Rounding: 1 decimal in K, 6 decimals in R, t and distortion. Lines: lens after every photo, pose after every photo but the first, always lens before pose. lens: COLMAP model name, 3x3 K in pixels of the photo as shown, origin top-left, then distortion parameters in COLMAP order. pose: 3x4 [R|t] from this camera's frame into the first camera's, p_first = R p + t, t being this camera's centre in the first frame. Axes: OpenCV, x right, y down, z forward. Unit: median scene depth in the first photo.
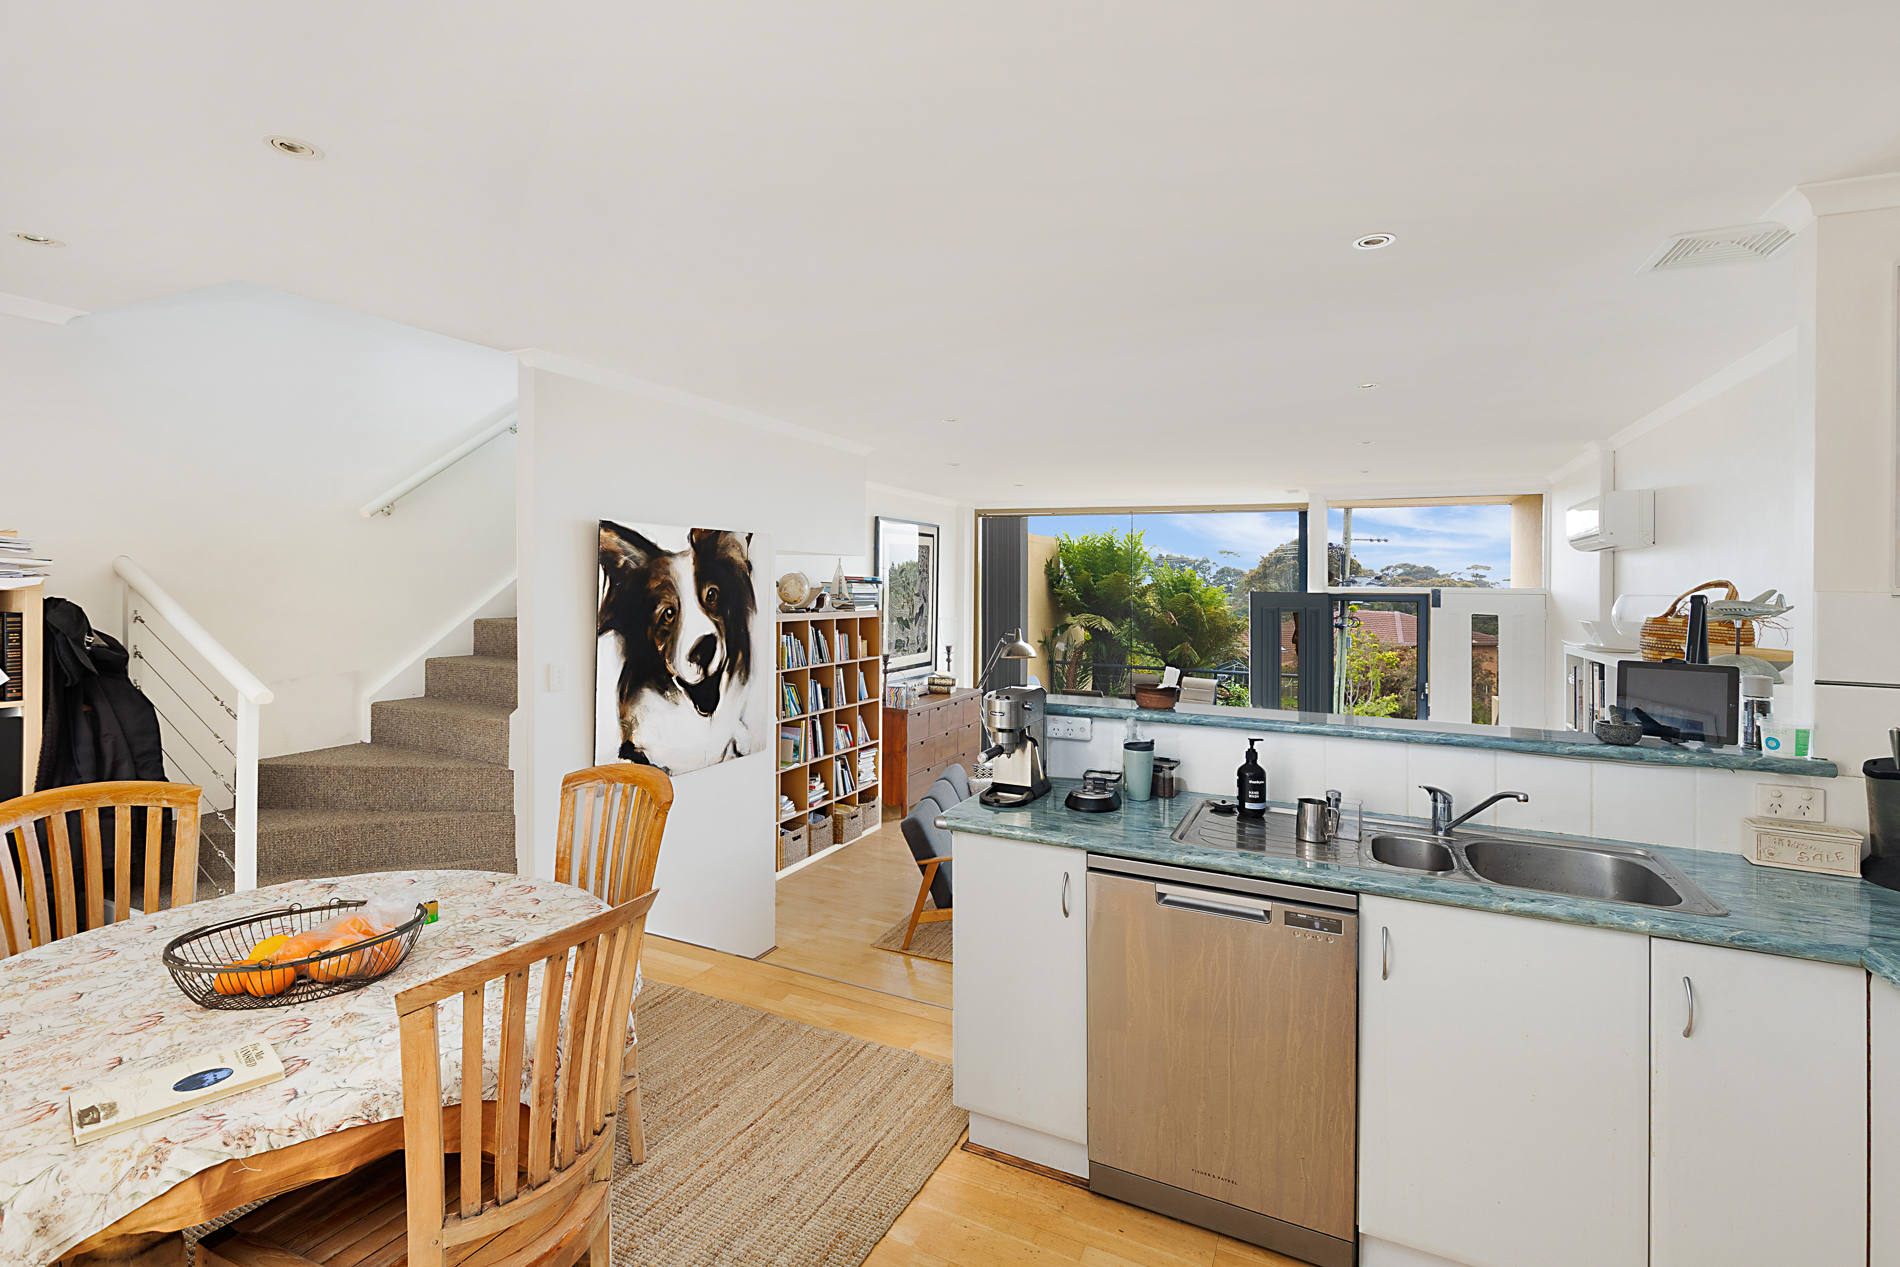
lens RADIAL K [[849.0, 0, 957.5], [0, 849.0, 576.7], [0, 0, 1]] dist [0.001952, 0.000902]
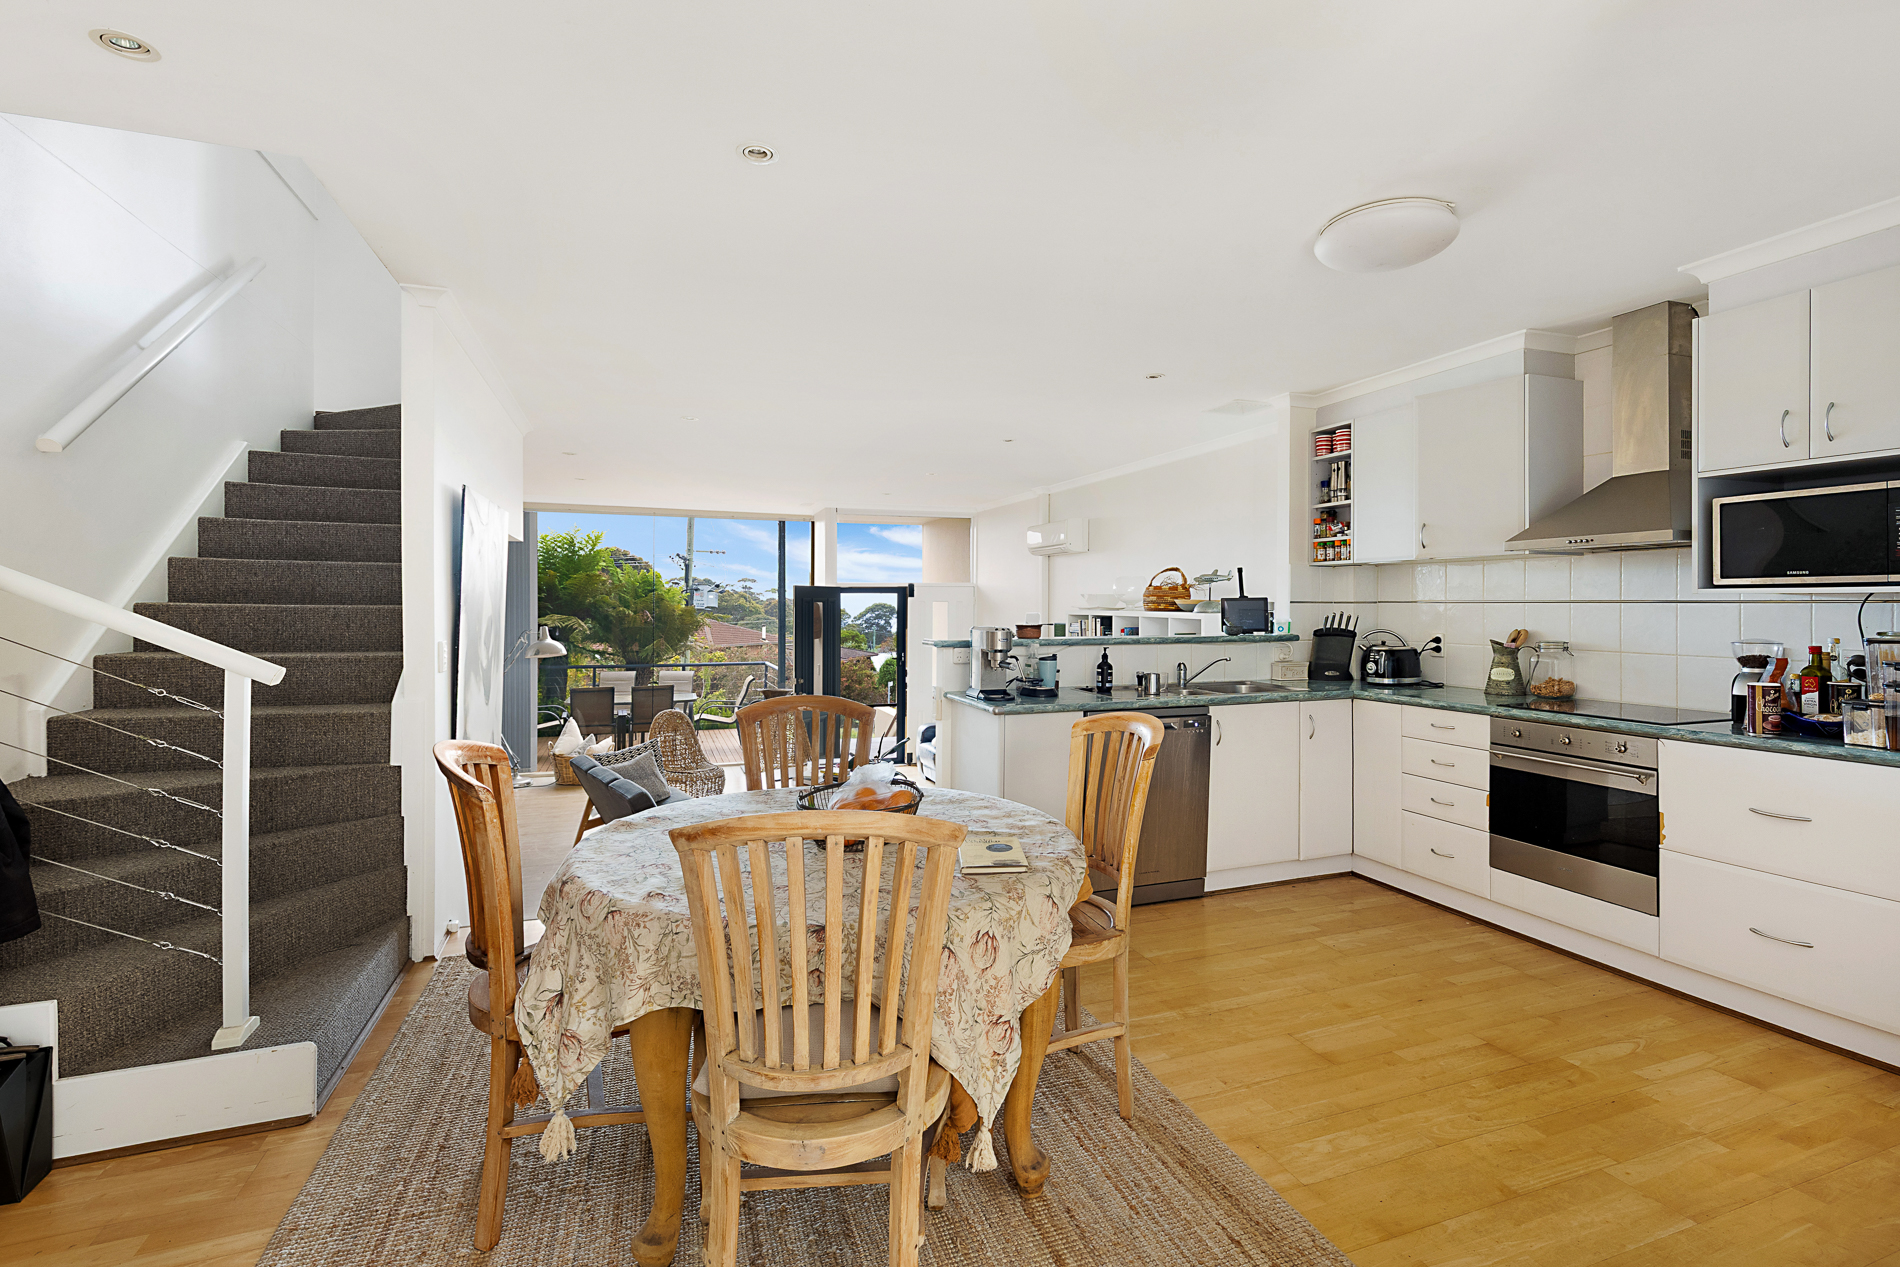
lens RADIAL K [[849.0, 0, 960.3], [0, 849.0, 615.7], [0, 0, 1]] dist [0.001952, 0.000902]
pose [[0.702543, -0.022477, 0.711286, -0.548772], [-0.000679, 0.999479, 0.032256, 0.035939], [-0.711641, -0.023144, 0.702162, -0.001060]]
